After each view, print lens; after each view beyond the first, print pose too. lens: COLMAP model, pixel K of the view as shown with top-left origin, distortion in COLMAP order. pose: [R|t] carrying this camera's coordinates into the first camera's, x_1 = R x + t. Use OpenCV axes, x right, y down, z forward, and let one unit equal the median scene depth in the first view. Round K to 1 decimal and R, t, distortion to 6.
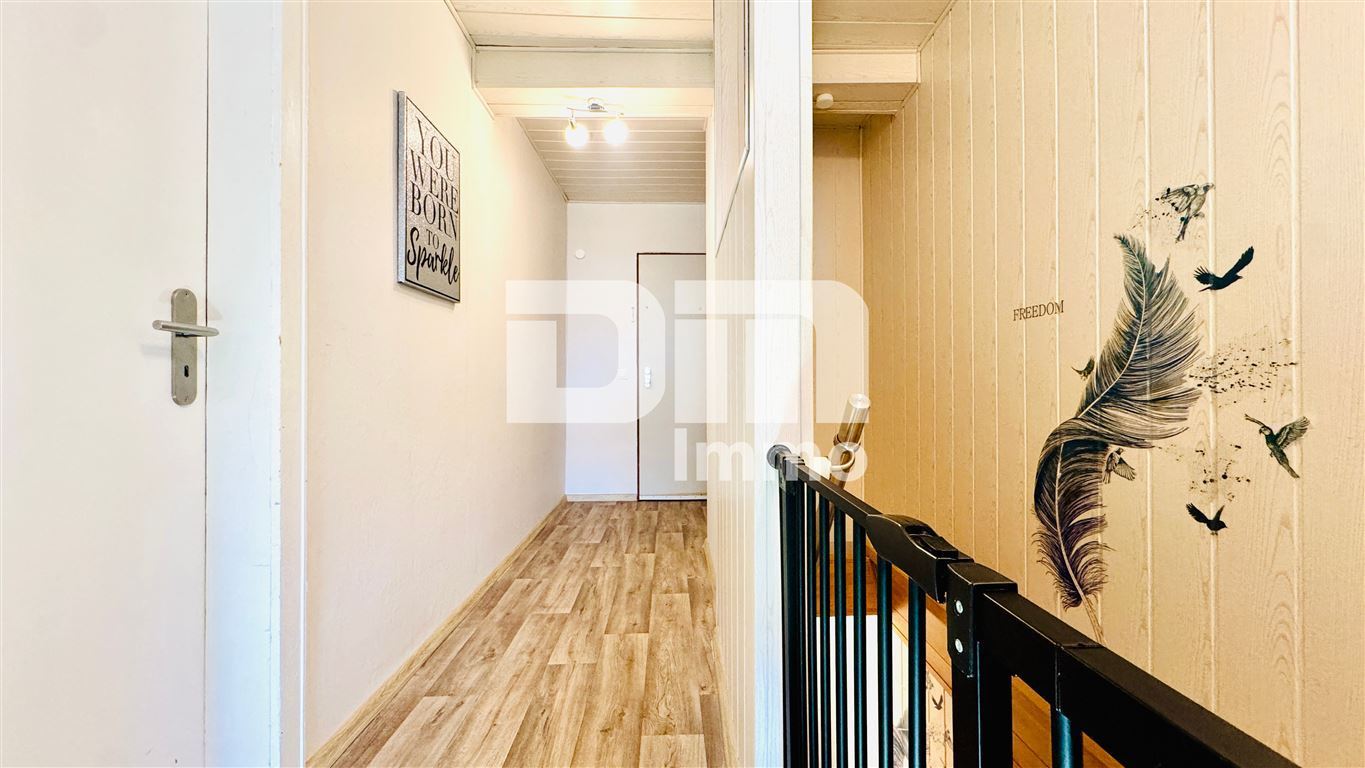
lens RADIAL K [[539.7, 0, 674.7], [0, 539.7, 385.2], [0, 0, 1]] dist [0.000847, 0.000067]
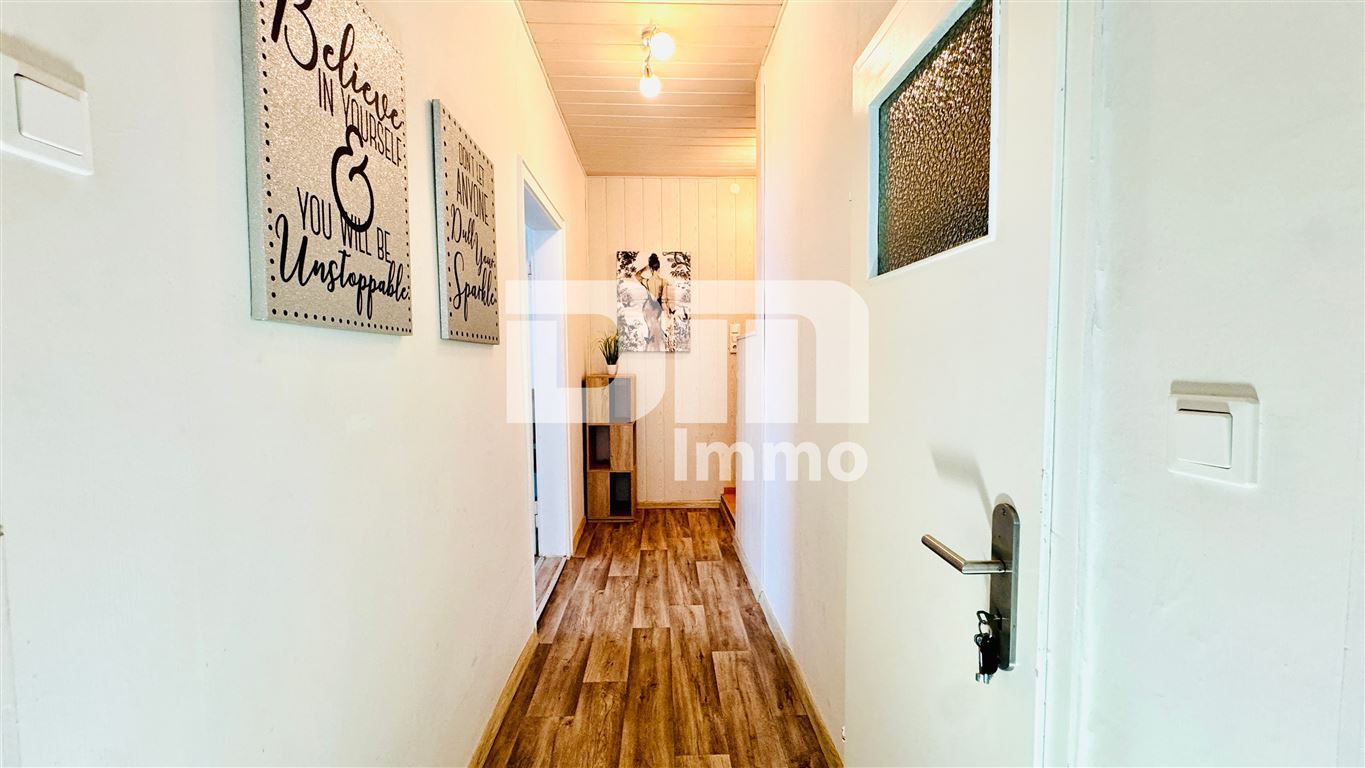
lens RADIAL K [[539.7, 0, 674.7], [0, 539.7, 385.2], [0, 0, 1]] dist [0.000847, 0.000067]
pose [[-0.999878, 0.008425, -0.013155, -0.129426], [0.007859, 0.999068, 0.042451, -0.123268], [0.013501, 0.042342, -0.999012, 2.175291]]
